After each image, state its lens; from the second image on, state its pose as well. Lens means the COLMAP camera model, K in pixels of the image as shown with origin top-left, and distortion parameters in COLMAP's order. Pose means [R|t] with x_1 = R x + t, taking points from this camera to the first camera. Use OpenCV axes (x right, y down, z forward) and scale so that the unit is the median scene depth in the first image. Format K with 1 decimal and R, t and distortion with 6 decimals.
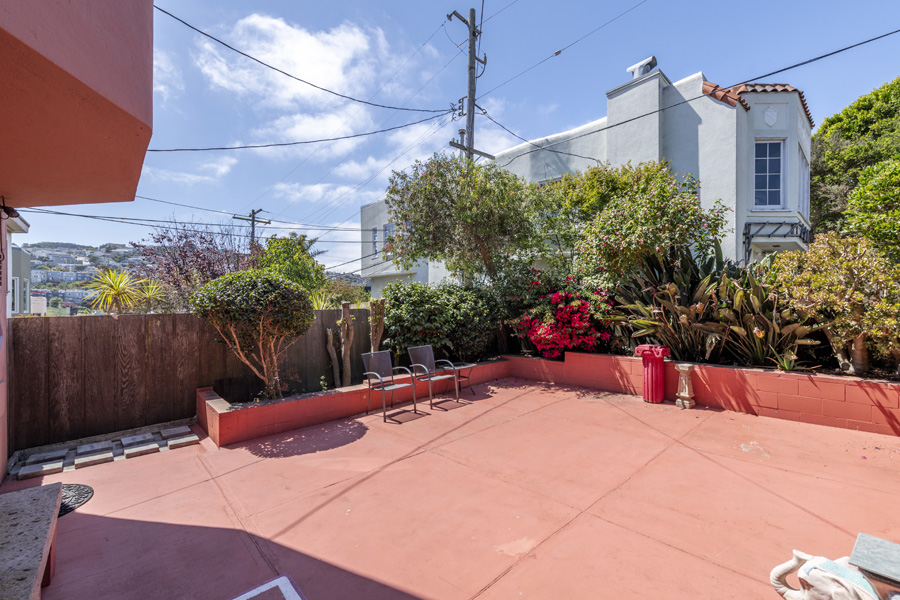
lens RADIAL K [[356.2, 0, 452.0], [0, 356.2, 288.9], [0, 0, 1]] dist [0.002448, 0.000000]
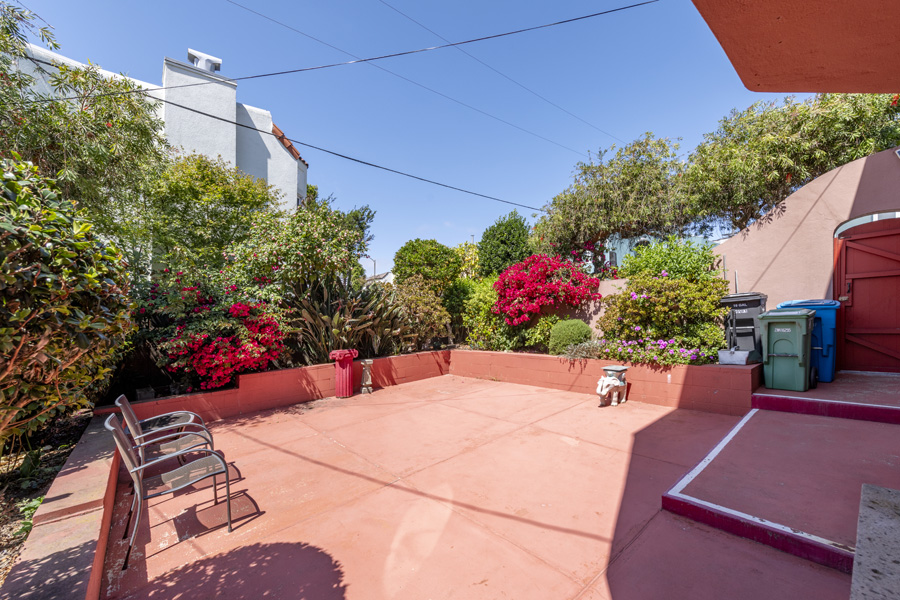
lens RADIAL K [[362.9, 0, 450.2], [0, 362.9, 319.9], [0, 0, 1]] dist [0.001692, 0.000134]
pose [[0.057571, -0.001853, 0.998340, -0.679135], [-0.001138, 0.999998, 0.001922, 0.061611], [-0.998341, -0.001247, 0.057569, 0.630241]]
